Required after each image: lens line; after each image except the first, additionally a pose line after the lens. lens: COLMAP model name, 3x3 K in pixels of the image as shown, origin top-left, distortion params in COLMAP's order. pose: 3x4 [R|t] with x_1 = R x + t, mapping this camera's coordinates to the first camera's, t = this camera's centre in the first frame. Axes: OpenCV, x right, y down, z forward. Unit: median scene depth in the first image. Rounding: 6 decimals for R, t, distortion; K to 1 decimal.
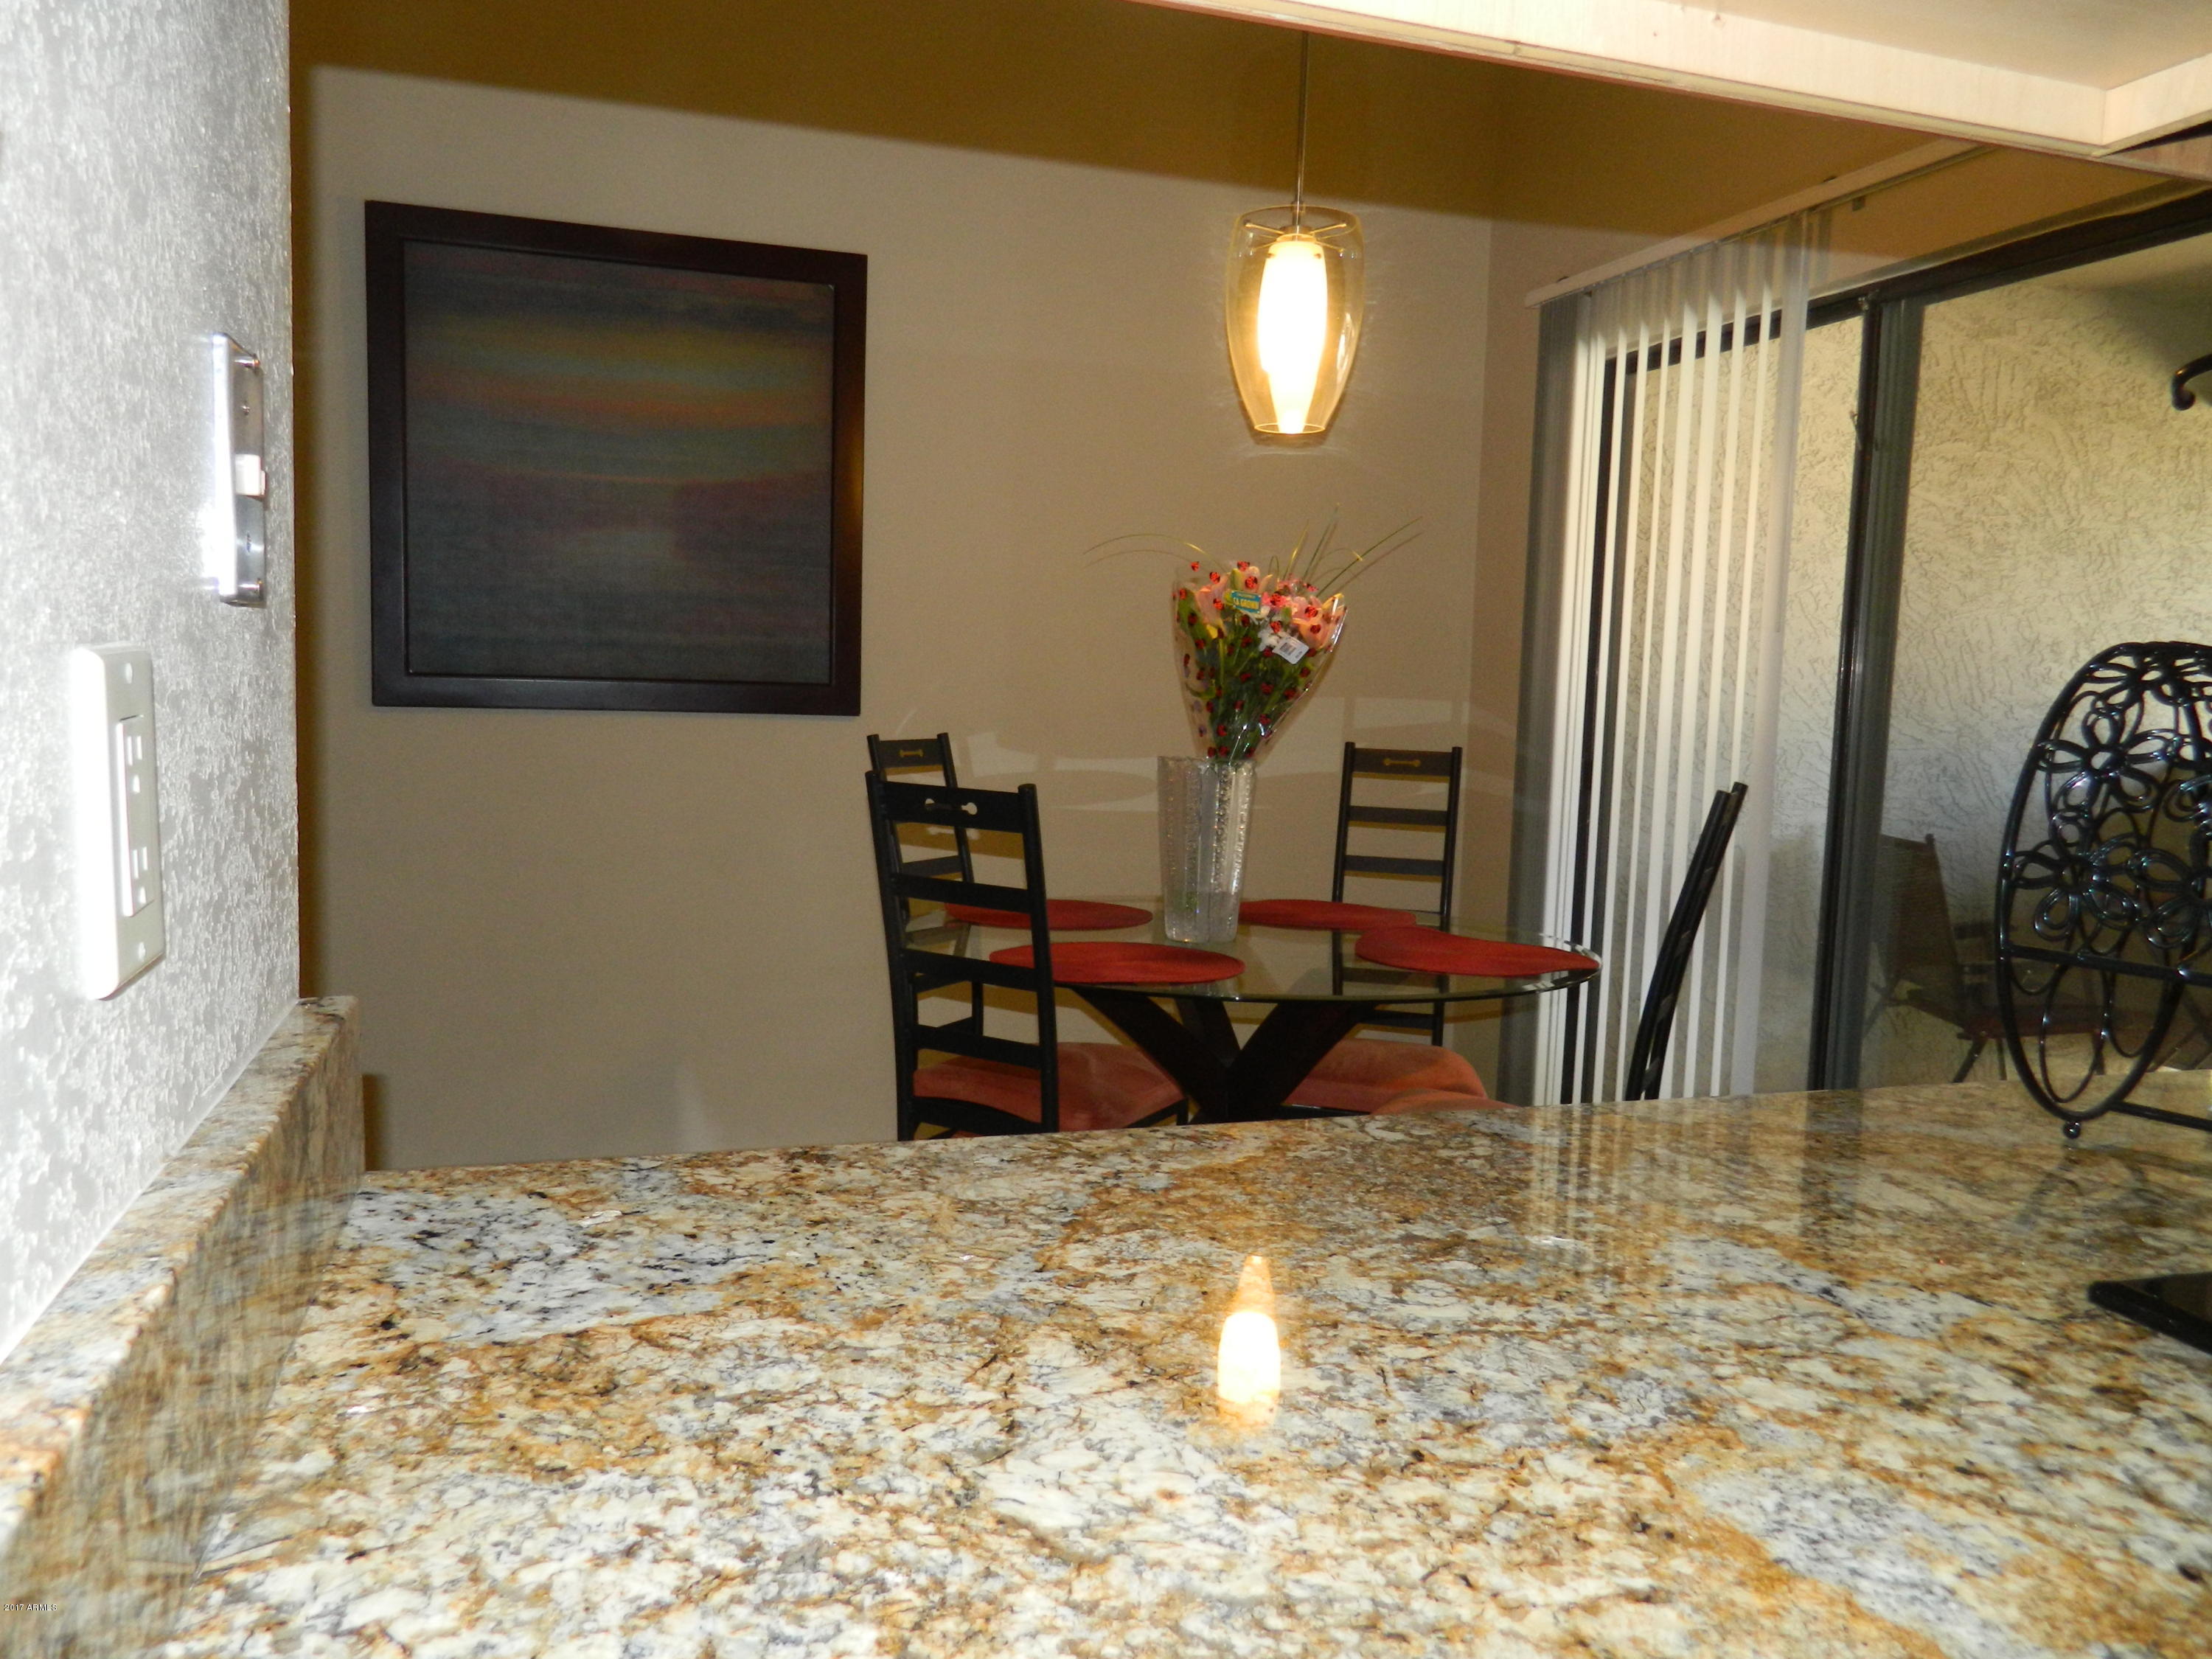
lens RADIAL K [[1651.7, 0, 1109.8], [0, 1651.7, 824.5], [0, 0, 1]] dist [0.003670, 0.002077]
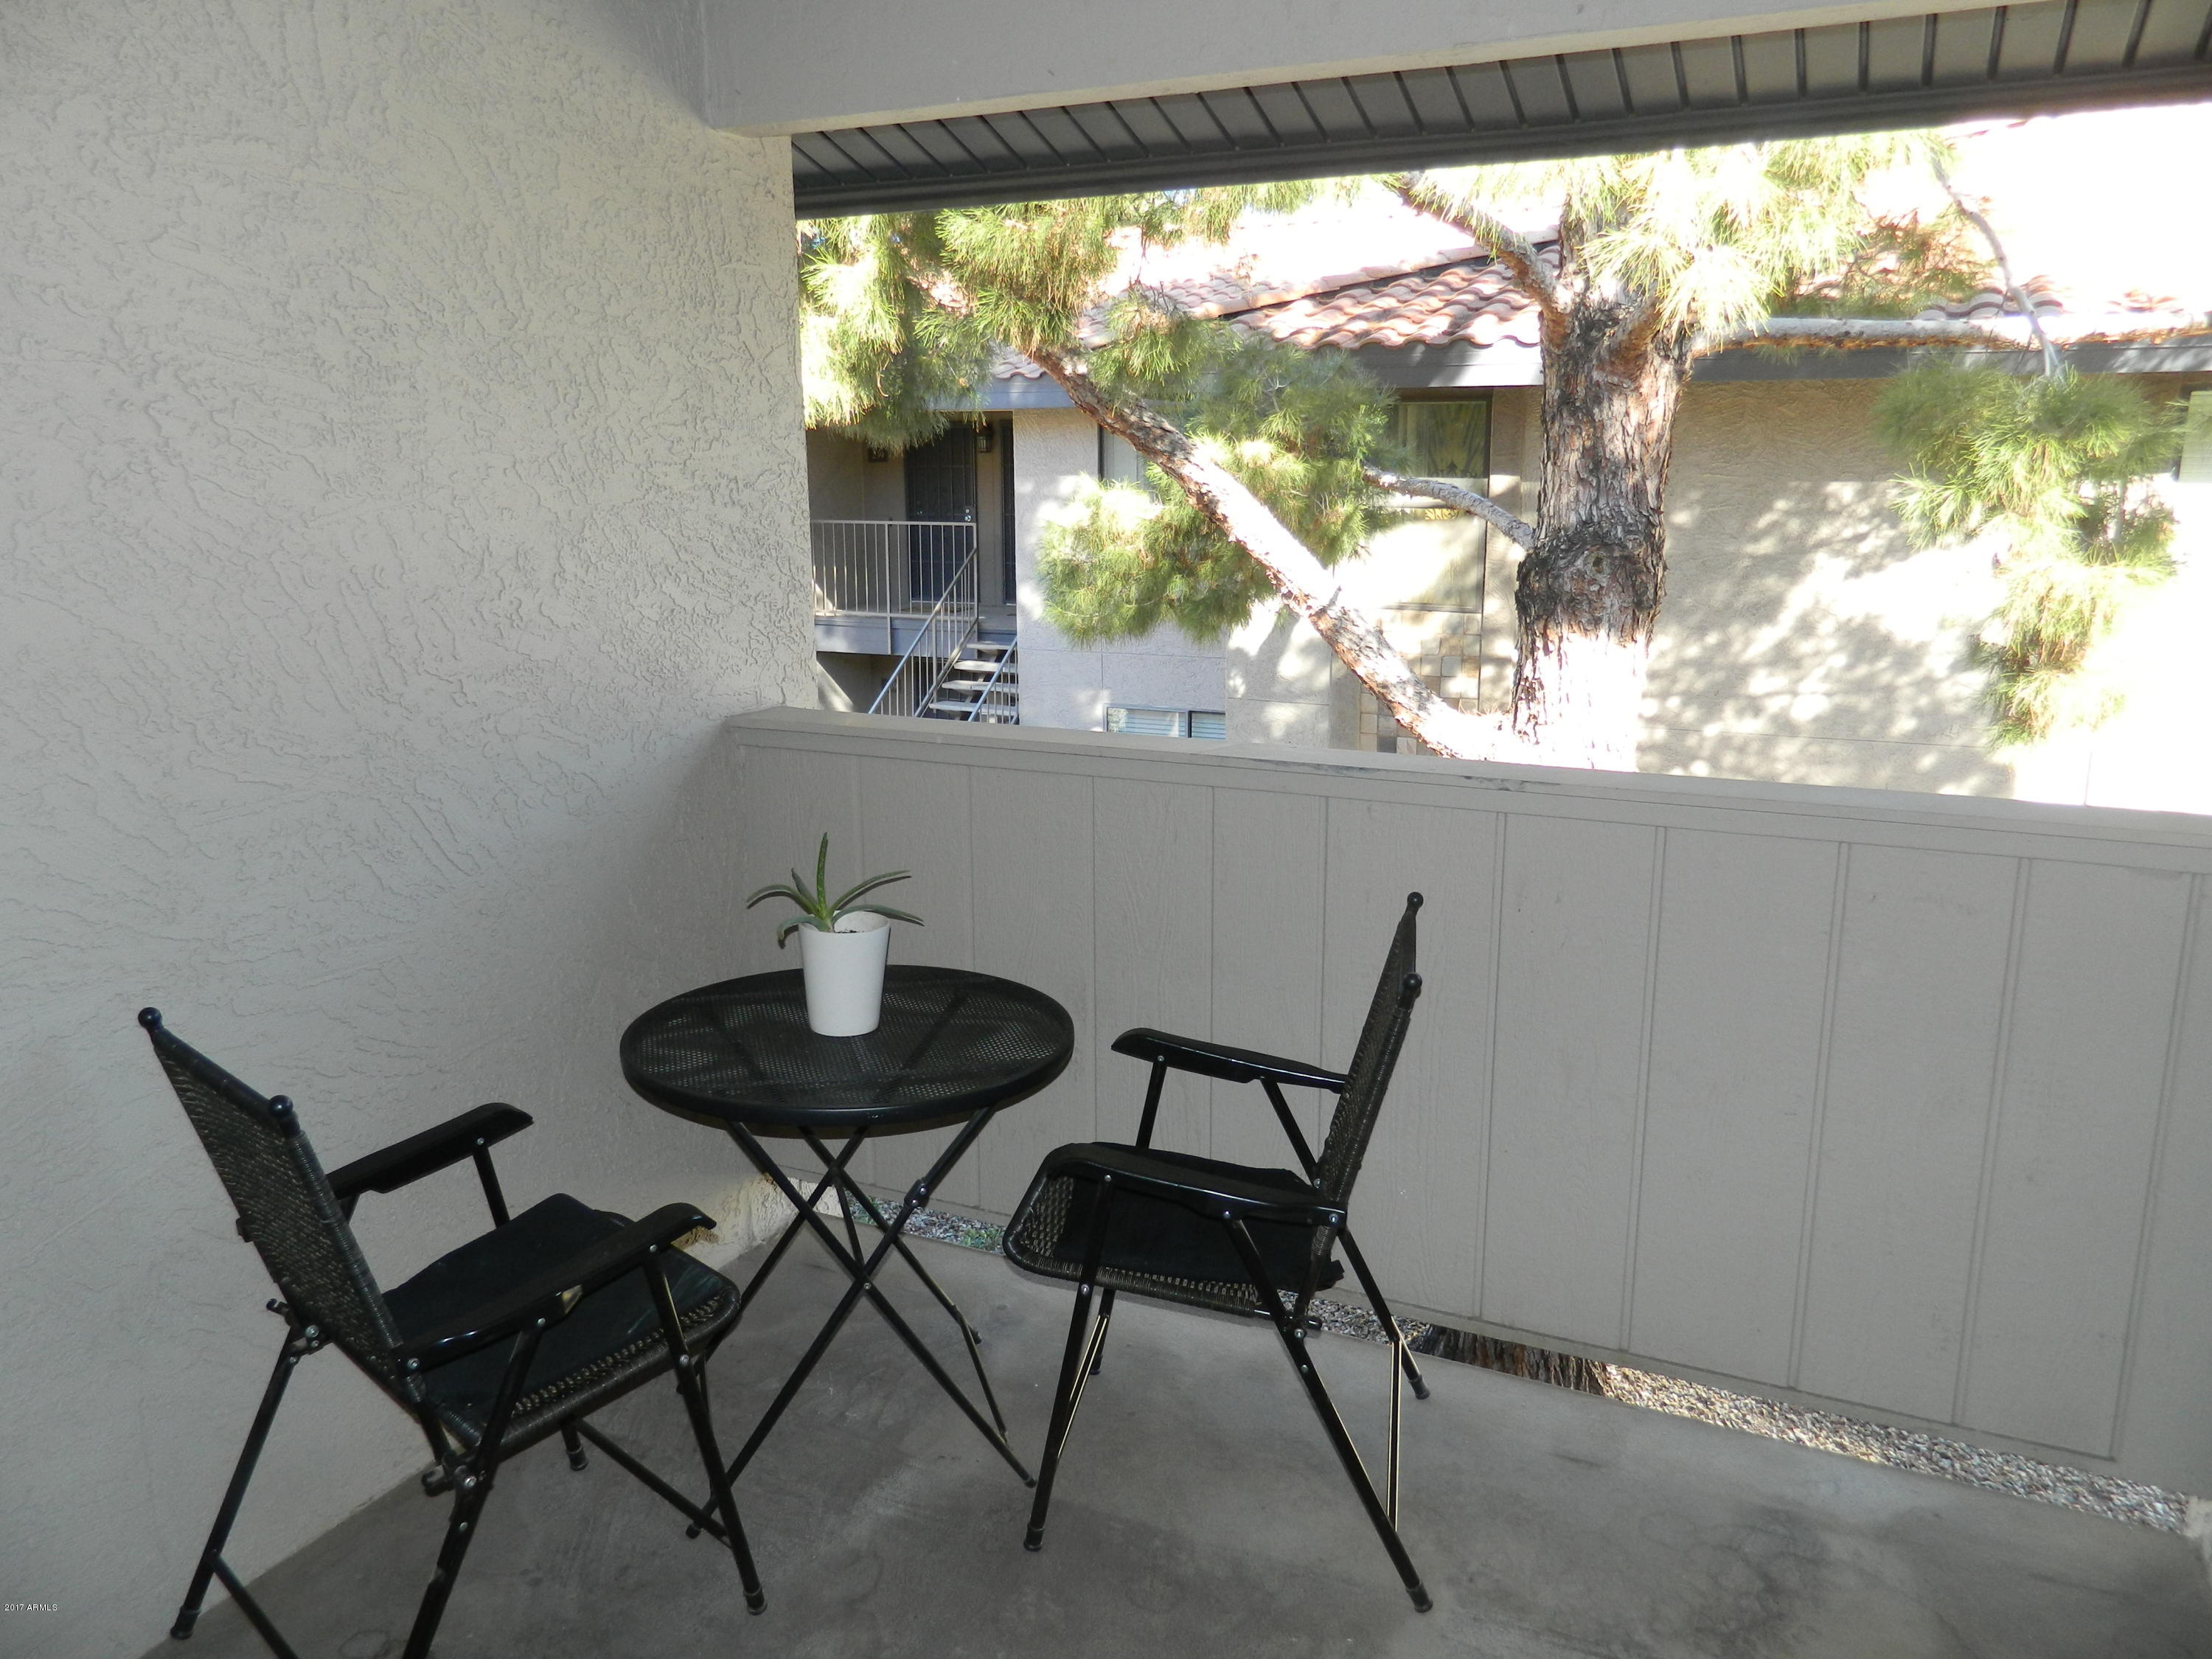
lens RADIAL K [[1651.7, 0, 1106.4], [0, 1651.7, 830.7], [0, 0, 1]] dist [0.003670, 0.002077]
pose [[0.693257, -0.194534, 0.693939, 0.313591], [0.091977, 0.978889, 0.182529, -0.102815], [-0.714797, -0.062714, 0.696515, 0.482727]]
